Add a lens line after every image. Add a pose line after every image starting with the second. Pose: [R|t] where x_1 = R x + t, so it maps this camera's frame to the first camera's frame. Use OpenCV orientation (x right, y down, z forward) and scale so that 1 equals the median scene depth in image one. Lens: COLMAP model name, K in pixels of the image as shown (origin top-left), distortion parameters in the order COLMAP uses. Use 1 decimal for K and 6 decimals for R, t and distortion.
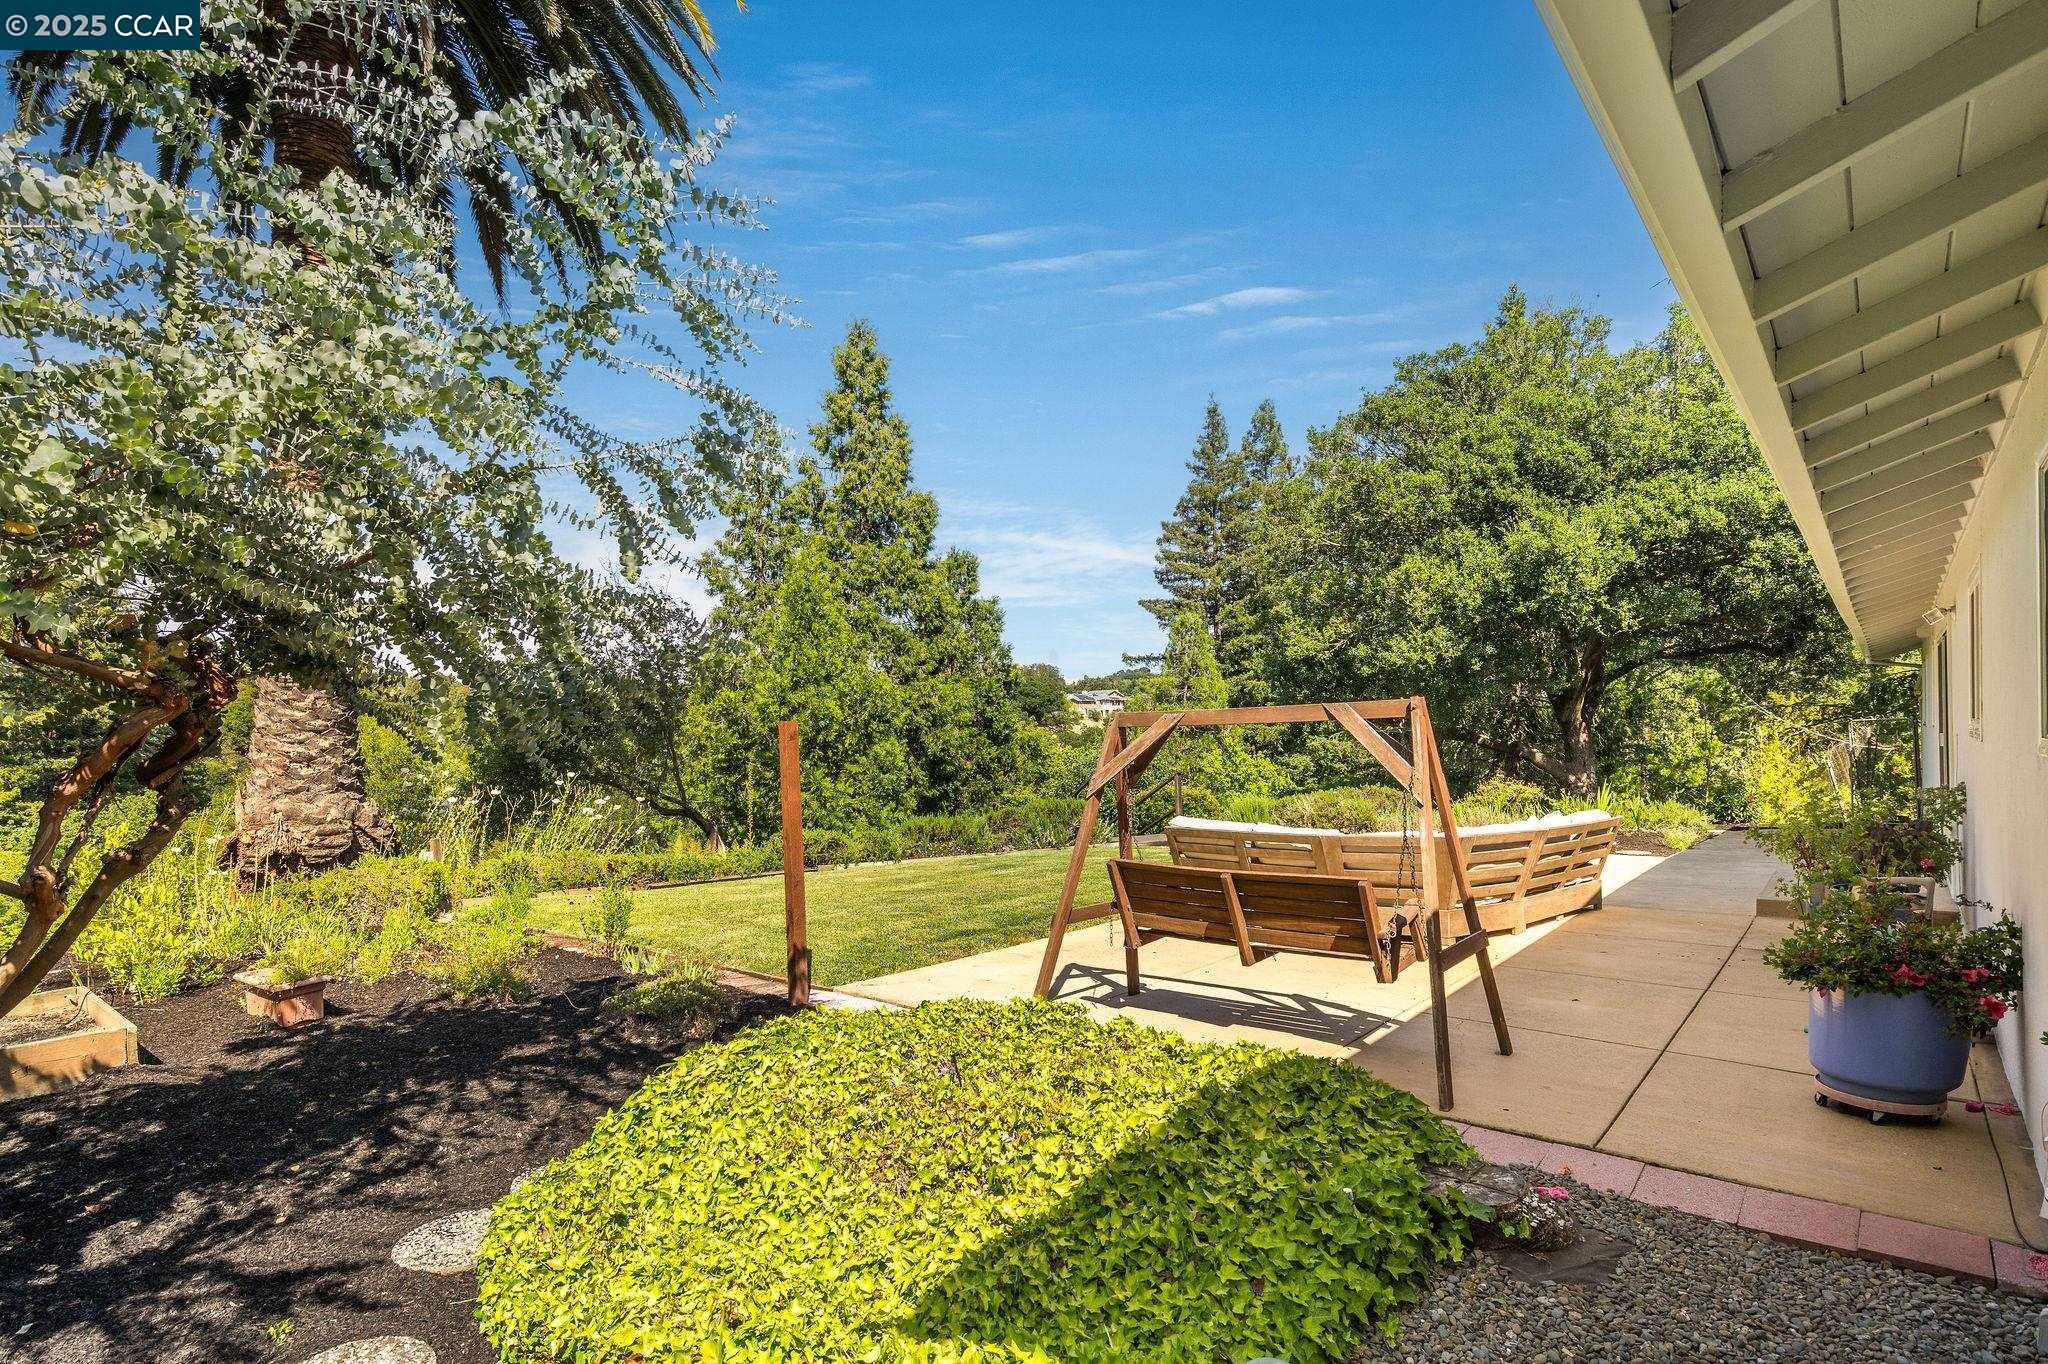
lens RADIAL K [[1032.1, 0, 1030.7], [0, 1032.1, 741.0], [0, 0, 1]] dist [-0.047998, 0.000003]
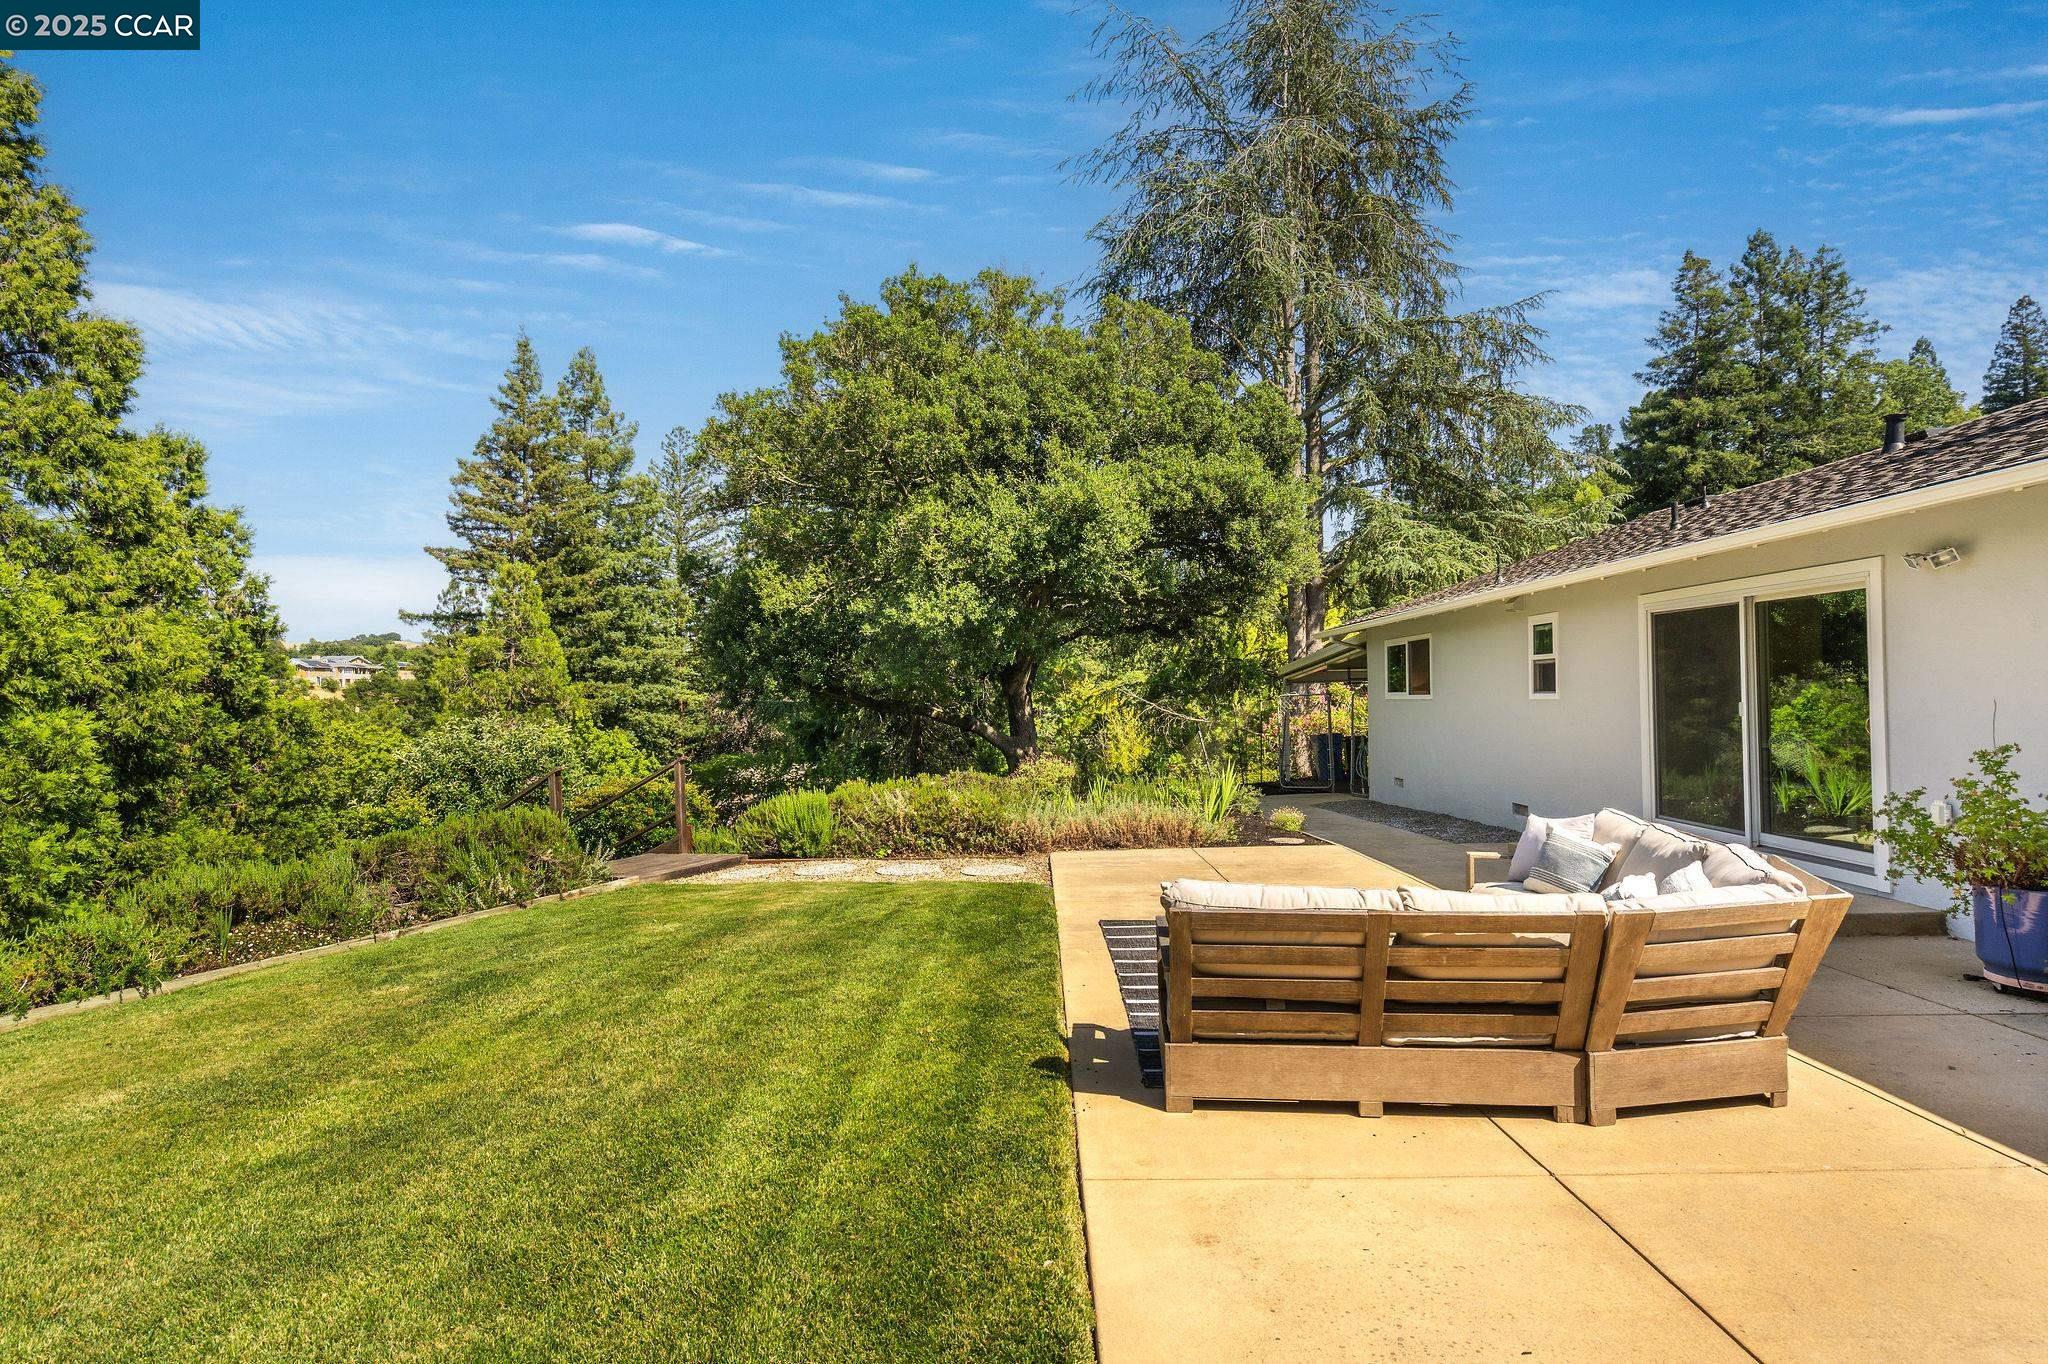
lens RADIAL K [[985.8, 0, 1024.0], [0, 985.8, 682.0], [0, 0, 1]] dist [0.000120, 0.000410]
pose [[0.778146, 0.022504, 0.627681, -0.038297], [-0.001504, 0.999422, -0.033967, 0.000192], [-0.628082, 0.025488, 0.777730, 0.156661]]
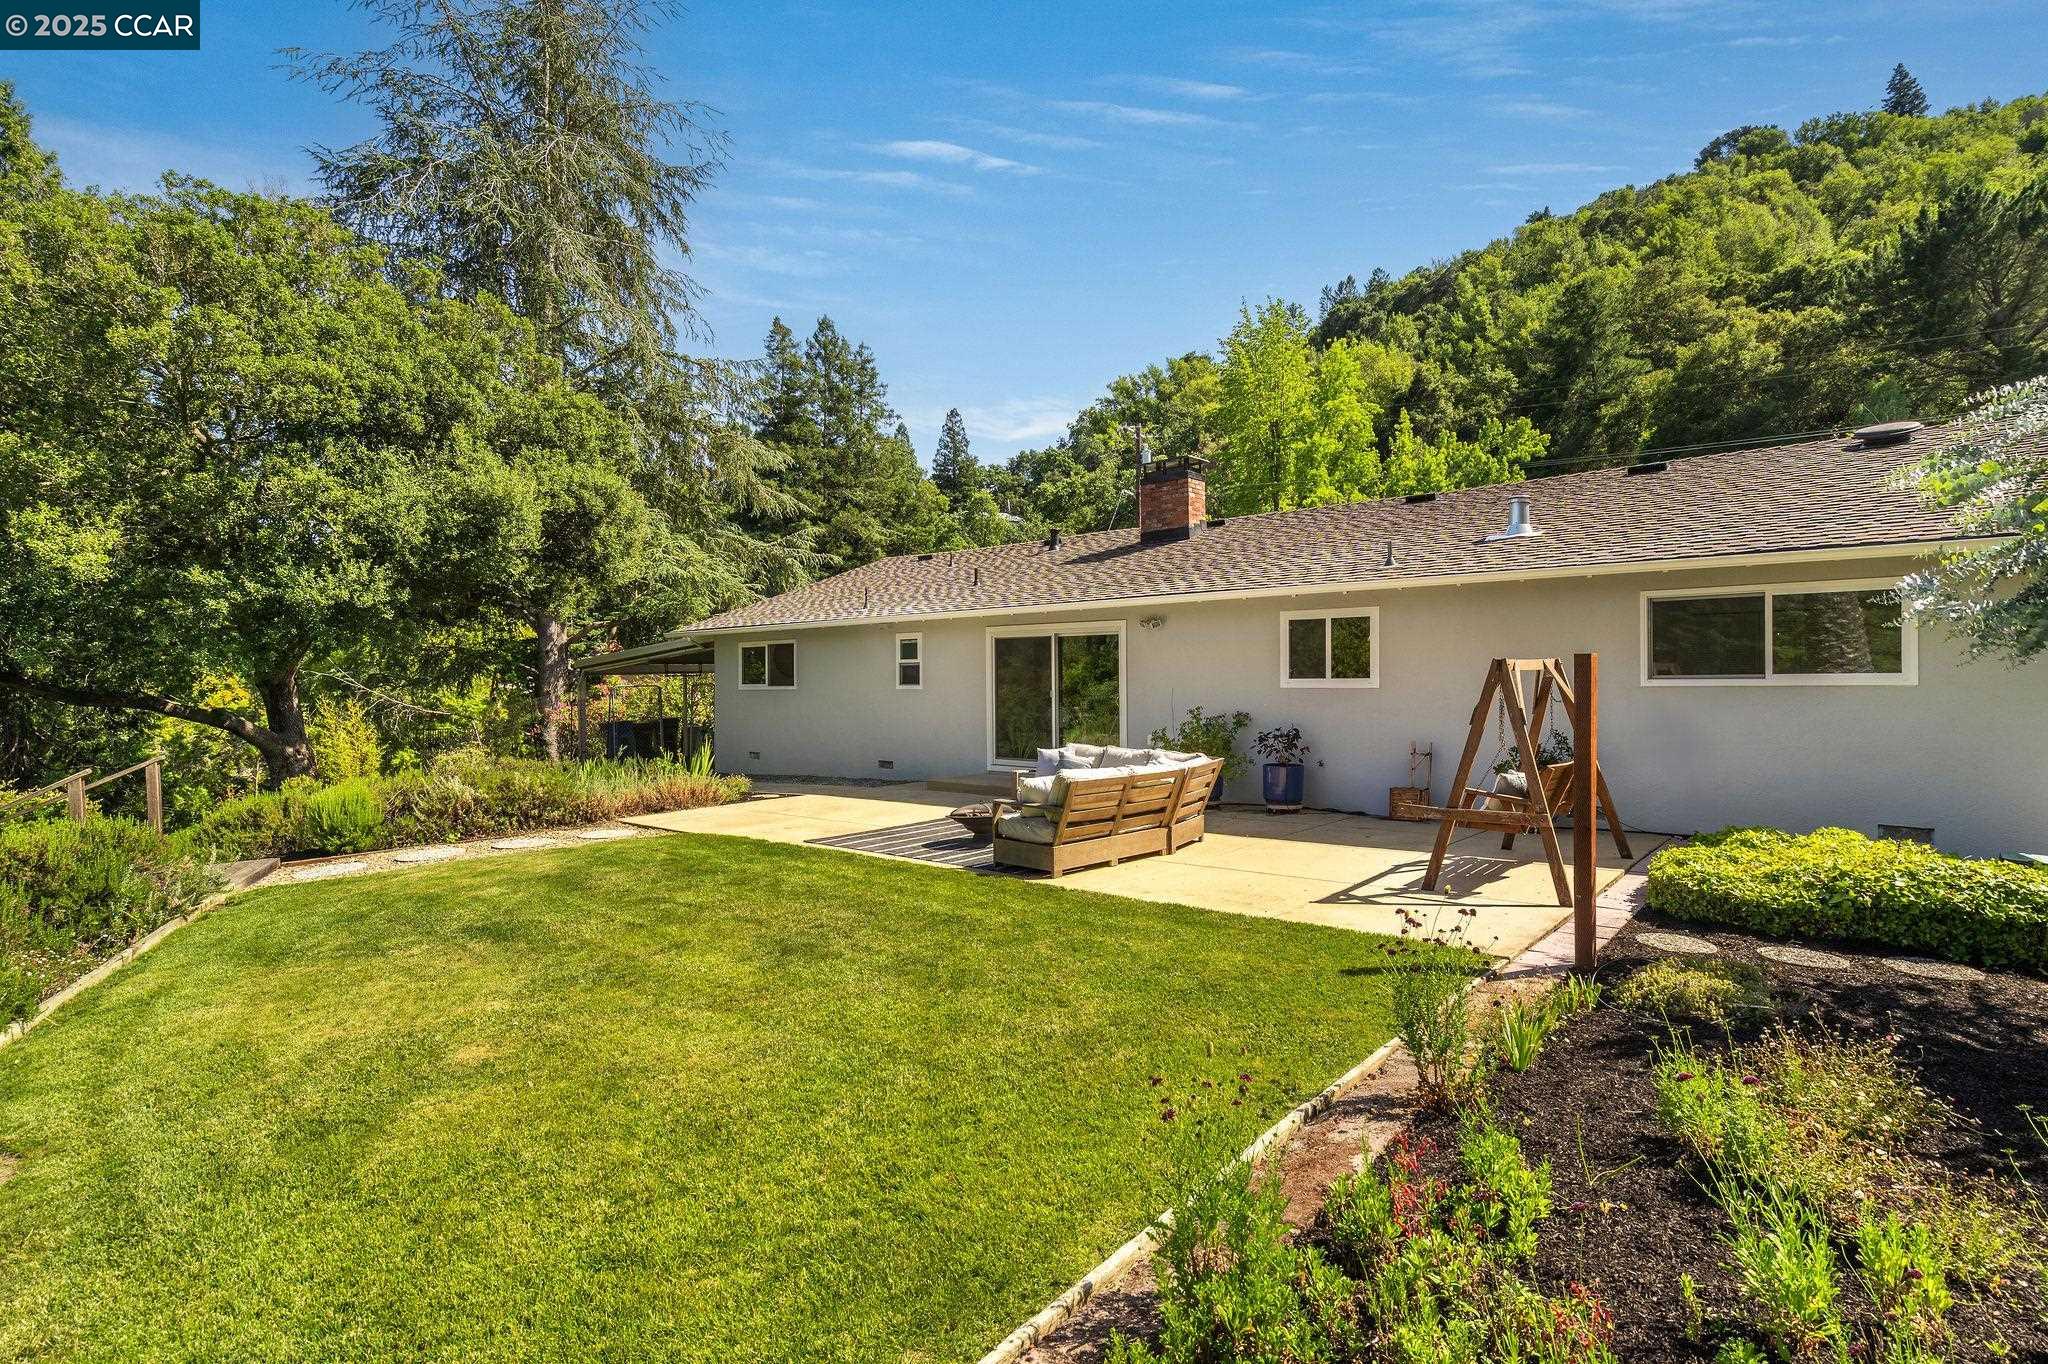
lens RADIAL K [[985.8, 0, 1024.0], [0, 985.8, 682.0], [0, 0, 1]] dist [0.000120, 0.000410]
pose [[0.024317, 0.021361, 0.999476, -0.171525], [0.011836, 0.999695, -0.021654, 0.002098], [-0.999634, 0.012356, 0.024056, 0.223806]]
